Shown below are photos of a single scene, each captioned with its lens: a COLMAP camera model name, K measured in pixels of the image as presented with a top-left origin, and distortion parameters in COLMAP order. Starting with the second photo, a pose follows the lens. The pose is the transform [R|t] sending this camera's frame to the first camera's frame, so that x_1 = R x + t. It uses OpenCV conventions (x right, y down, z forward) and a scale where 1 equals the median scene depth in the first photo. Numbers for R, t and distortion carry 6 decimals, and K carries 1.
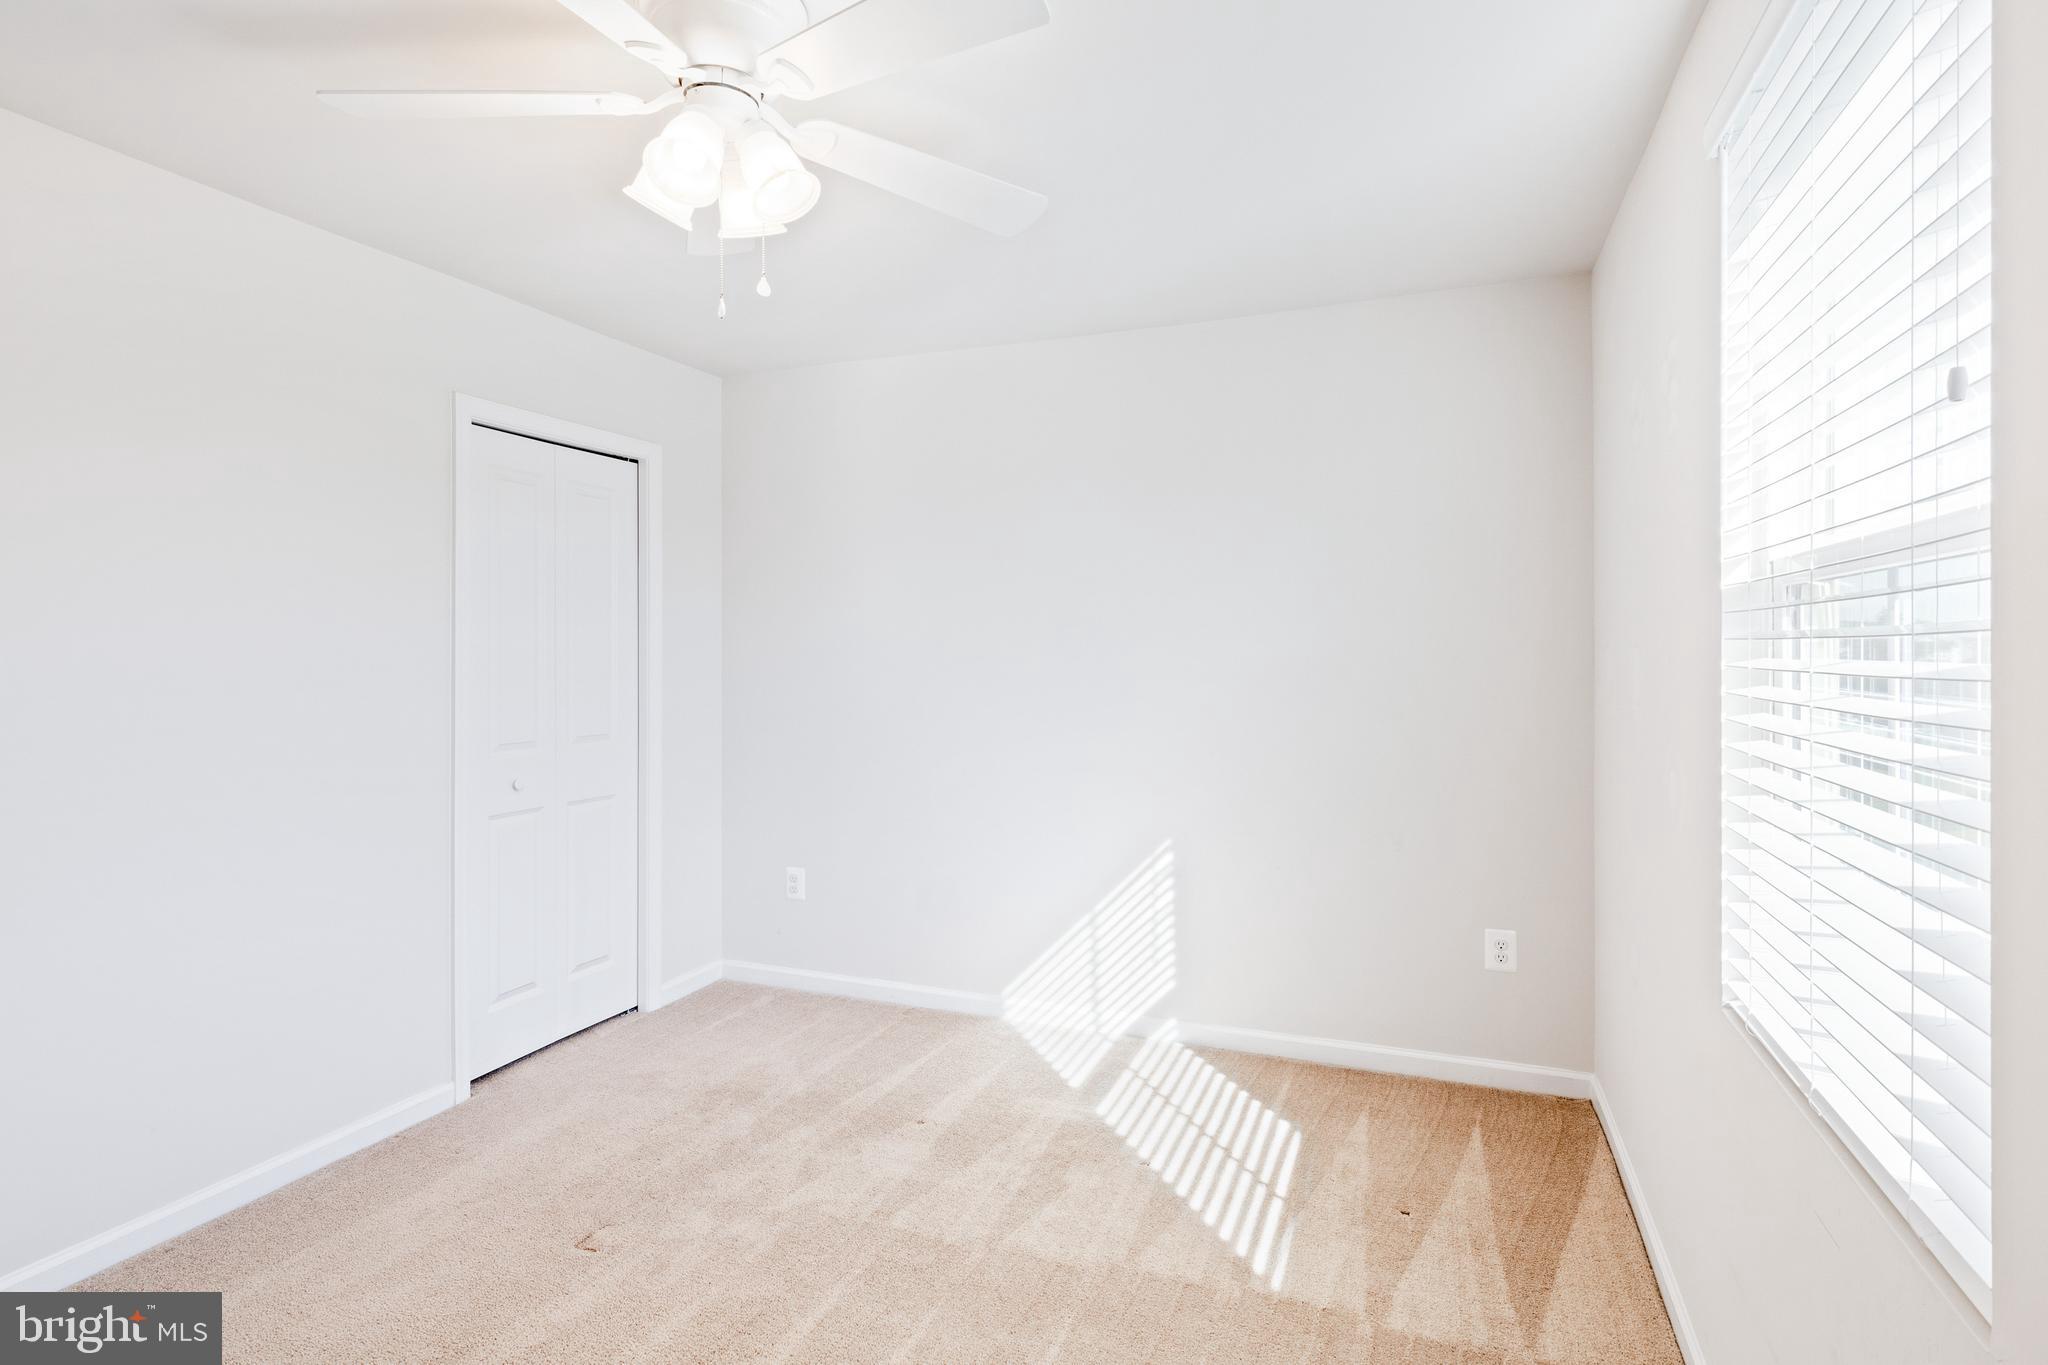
lens RADIAL K [[1001.3, 0, 1023.2], [0, 1001.3, 650.7], [0, 0, 1]] dist [-0.002965, 0.000327]
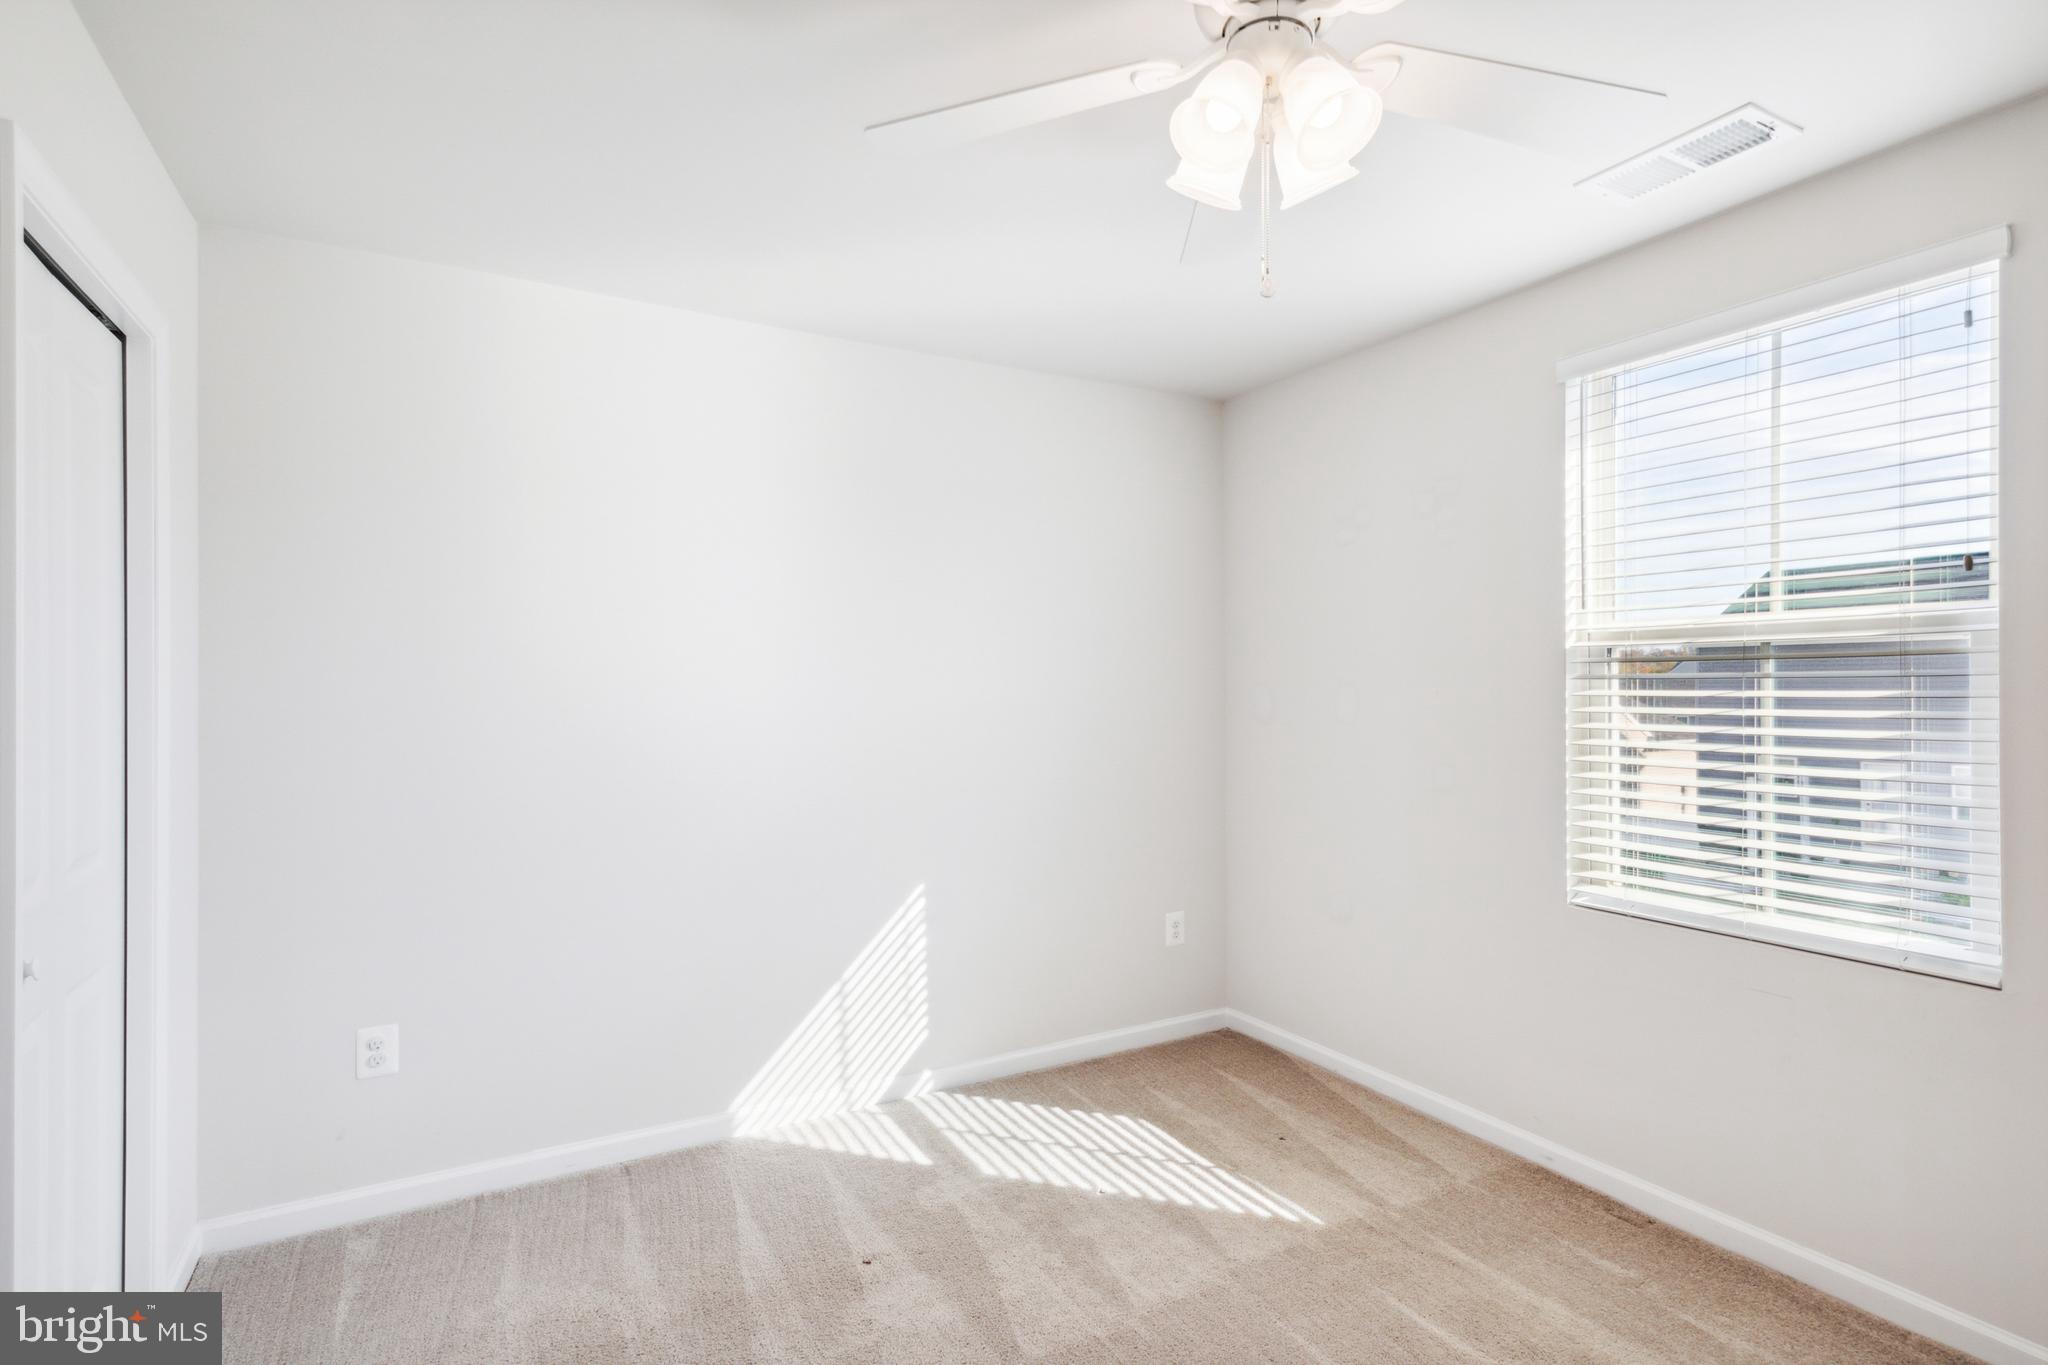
lens RADIAL K [[1018.2, 0, 1024.0], [0, 1018.2, 682.5], [0, 0, 1]] dist [0.005212, 0.000572]
pose [[0.630264, 0.004455, 0.776368, -0.618923], [0.002574, 0.999966, -0.007827, 0.002654], [-0.776377, 0.006932, 0.630231, 0.341372]]
